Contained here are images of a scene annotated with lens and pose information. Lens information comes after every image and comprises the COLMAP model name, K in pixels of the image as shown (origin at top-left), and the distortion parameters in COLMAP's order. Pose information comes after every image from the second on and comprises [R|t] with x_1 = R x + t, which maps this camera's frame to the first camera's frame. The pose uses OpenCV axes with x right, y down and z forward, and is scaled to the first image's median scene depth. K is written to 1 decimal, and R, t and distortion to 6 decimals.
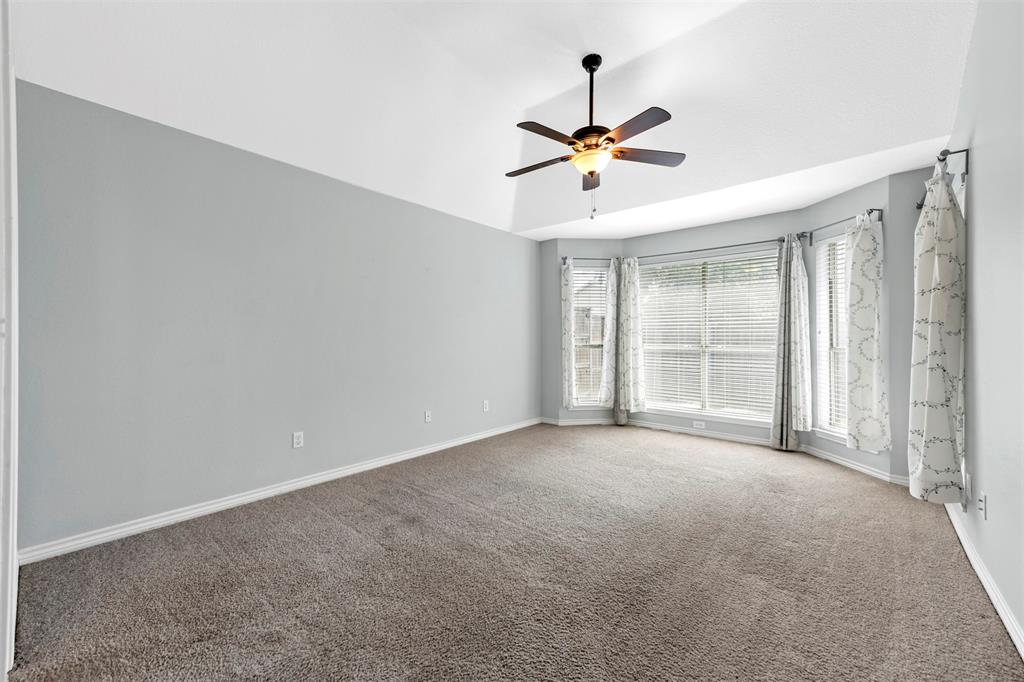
lens RADIAL K [[404.0, 0, 514.4], [0, 404.0, 342.8], [0, 0, 1]] dist [0.015711, -0.000117]
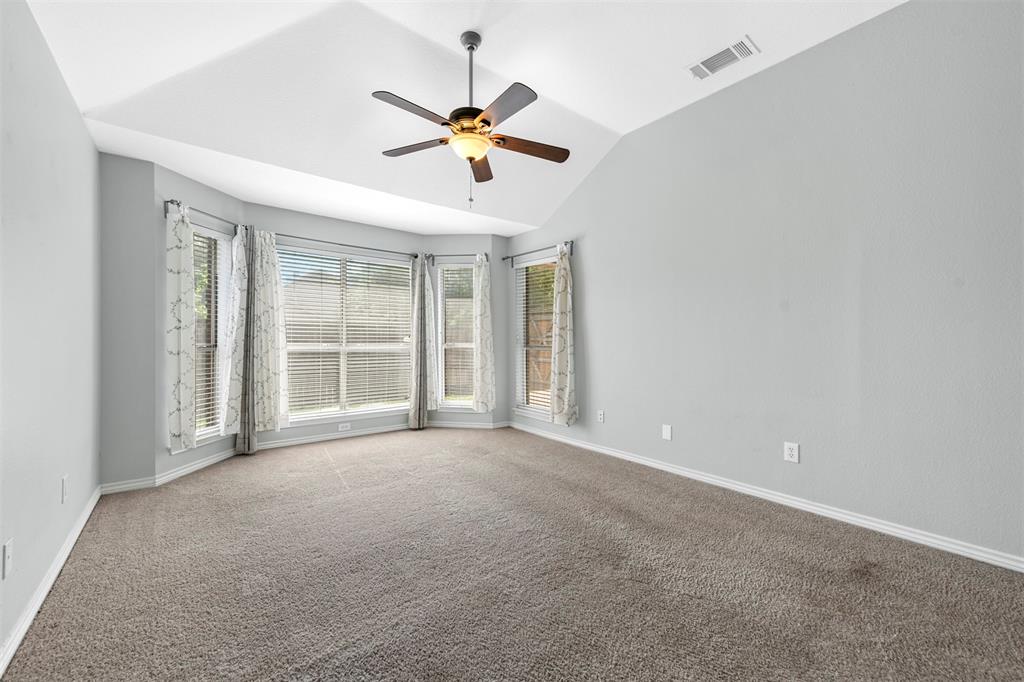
lens RADIAL K [[404.0, 0, 511.8], [0, 404.0, 335.7], [0, 0, 1]] dist [0.015711, -0.000117]
pose [[0.196949, 0.005984, 0.980395, -0.411701], [0.005117, 0.999961, -0.007132, -0.004109], [-0.980400, 0.006421, 0.196911, 0.428669]]
